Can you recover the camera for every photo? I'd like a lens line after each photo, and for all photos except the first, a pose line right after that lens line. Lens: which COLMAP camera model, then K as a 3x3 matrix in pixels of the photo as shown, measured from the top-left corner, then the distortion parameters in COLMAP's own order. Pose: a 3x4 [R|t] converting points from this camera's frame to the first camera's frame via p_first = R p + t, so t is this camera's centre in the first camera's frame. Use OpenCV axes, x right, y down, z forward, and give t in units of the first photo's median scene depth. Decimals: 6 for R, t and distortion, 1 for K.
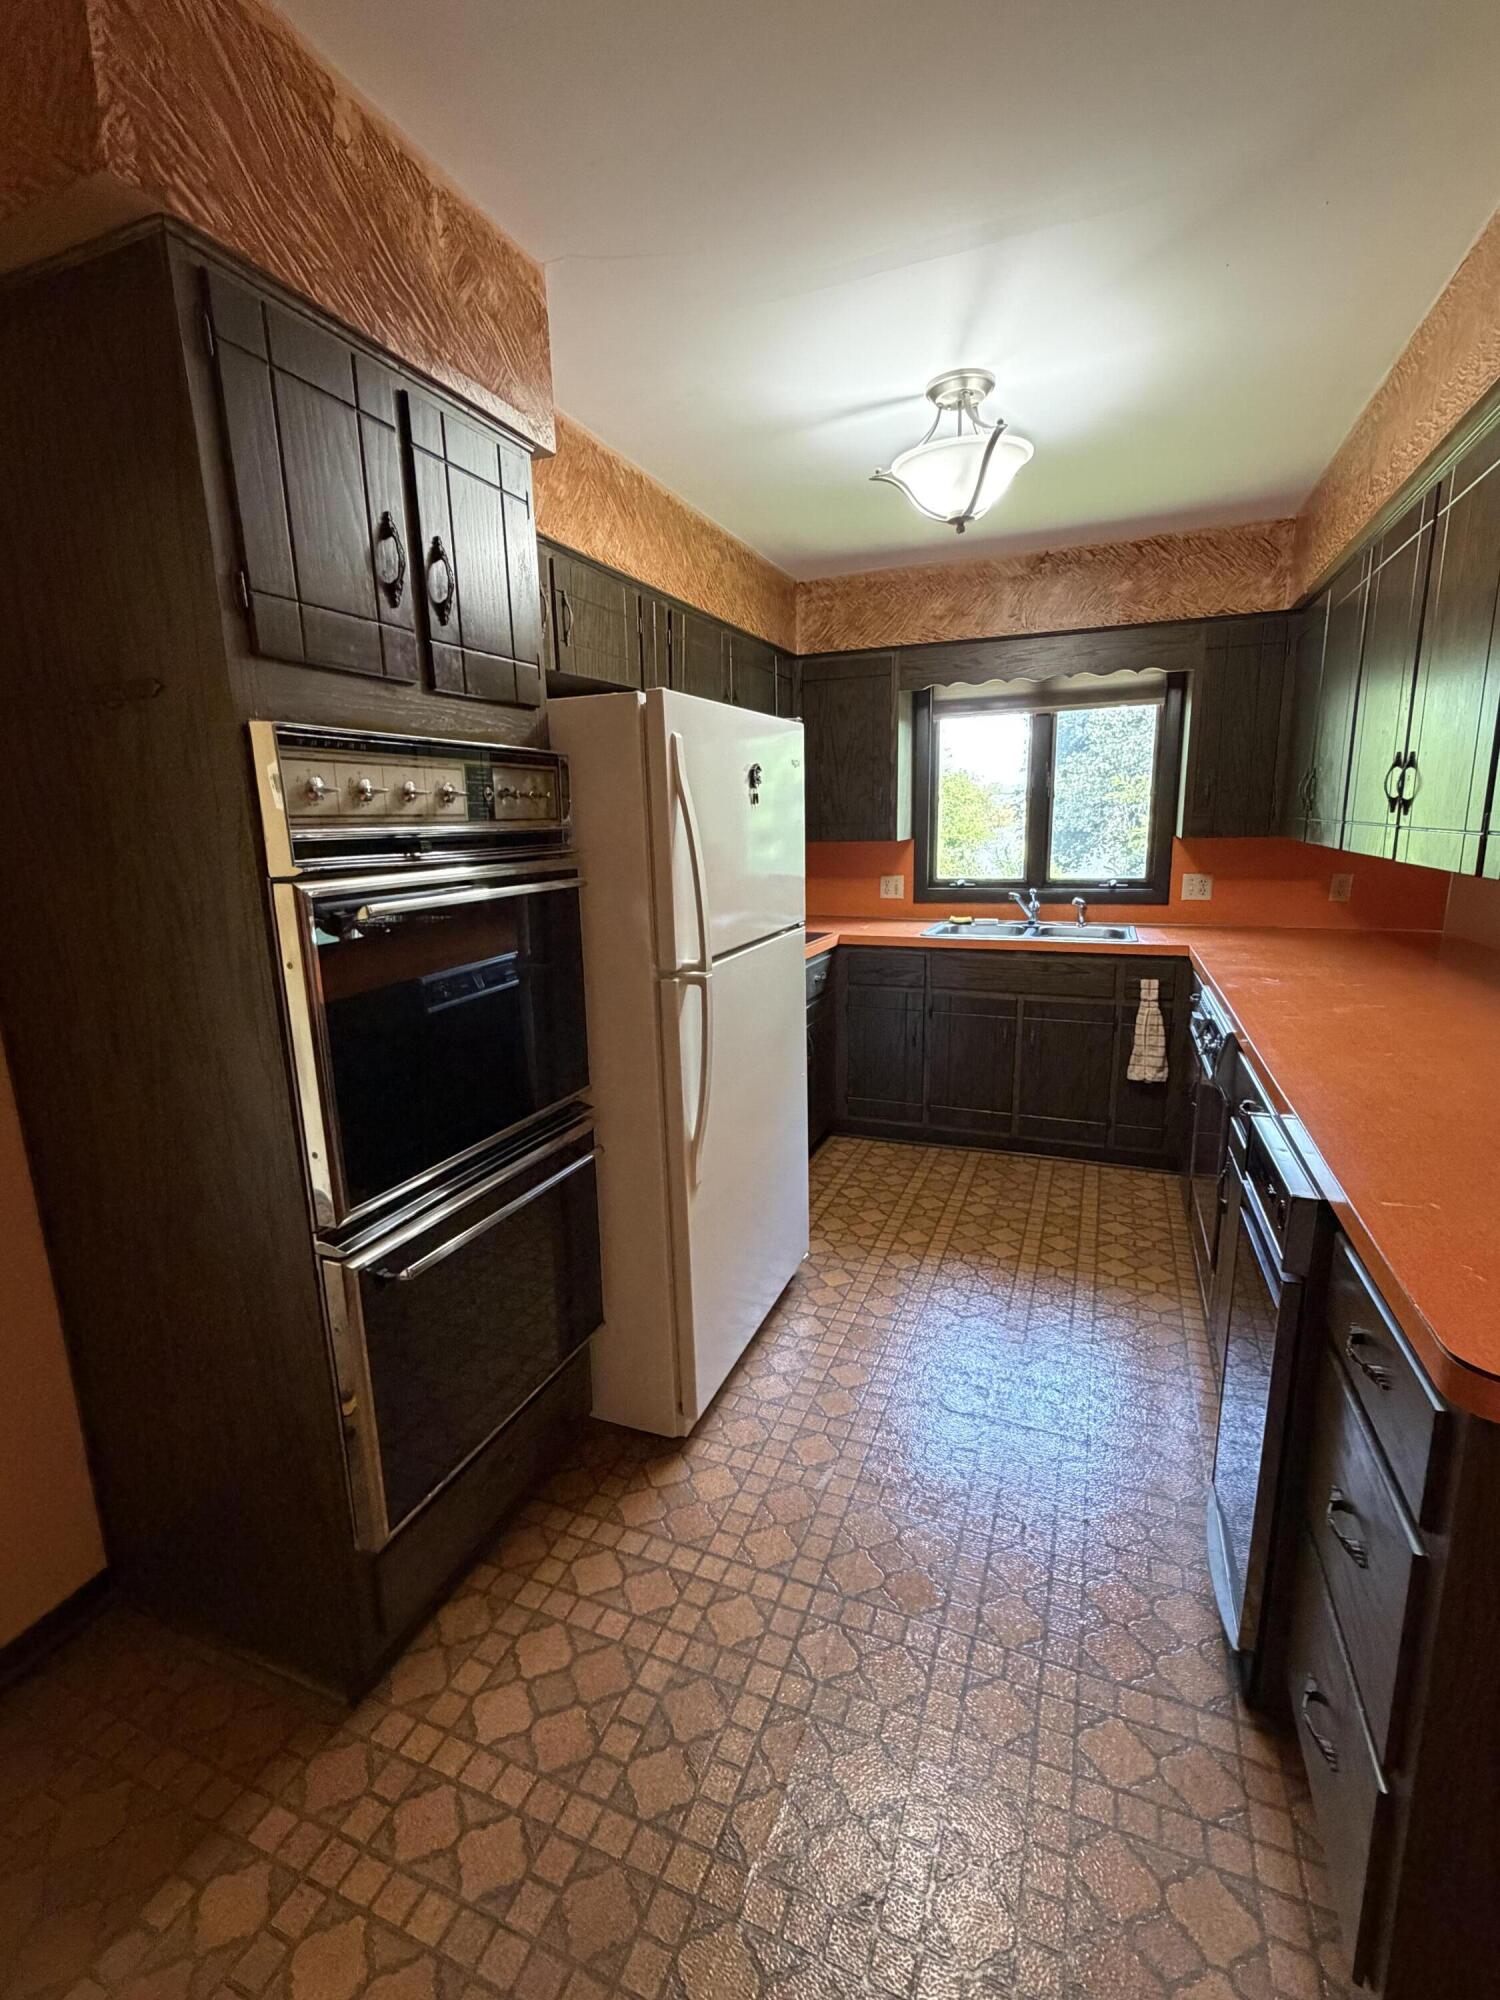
lens RADIAL K [[886.6, 0, 745.2], [0, 886.6, 999.4], [0, 0, 1]] dist [0.003335, 0.000696]
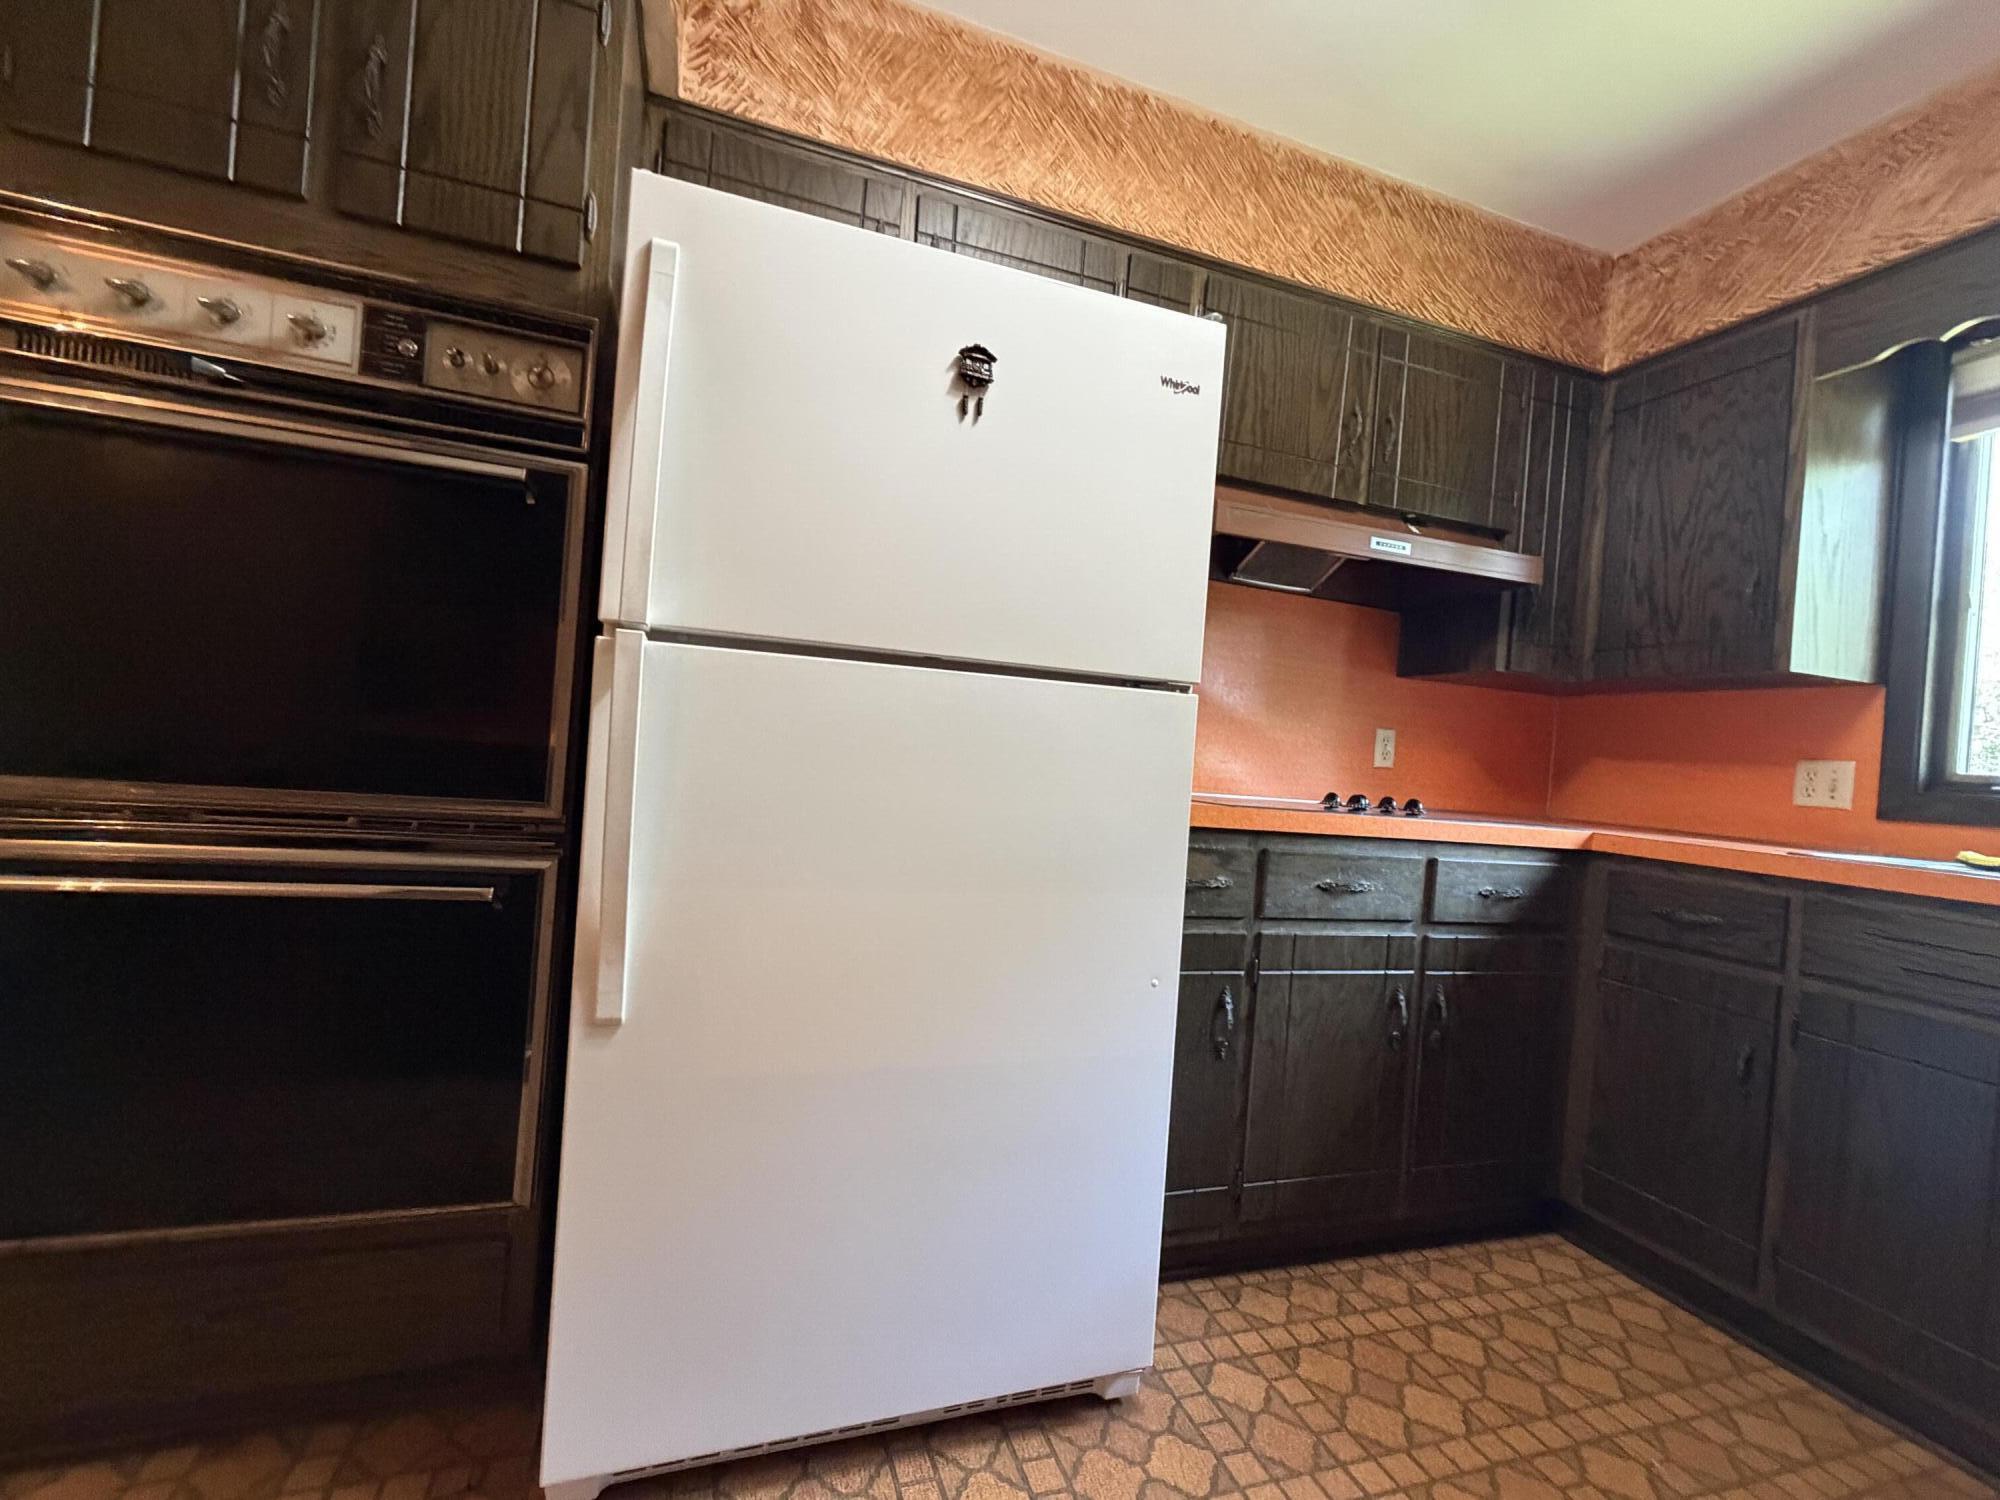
lens RADIAL K [[886.6, 0, 1003.3], [0, 886.6, 750.9], [0, 0, 1]] dist [0.003335, 0.000696]
pose [[0.657698, 0.071043, -0.749924, 0.274364], [-0.242250, 0.962605, -0.121267, 0.029184], [0.713266, 0.261426, 0.650314, 0.413795]]
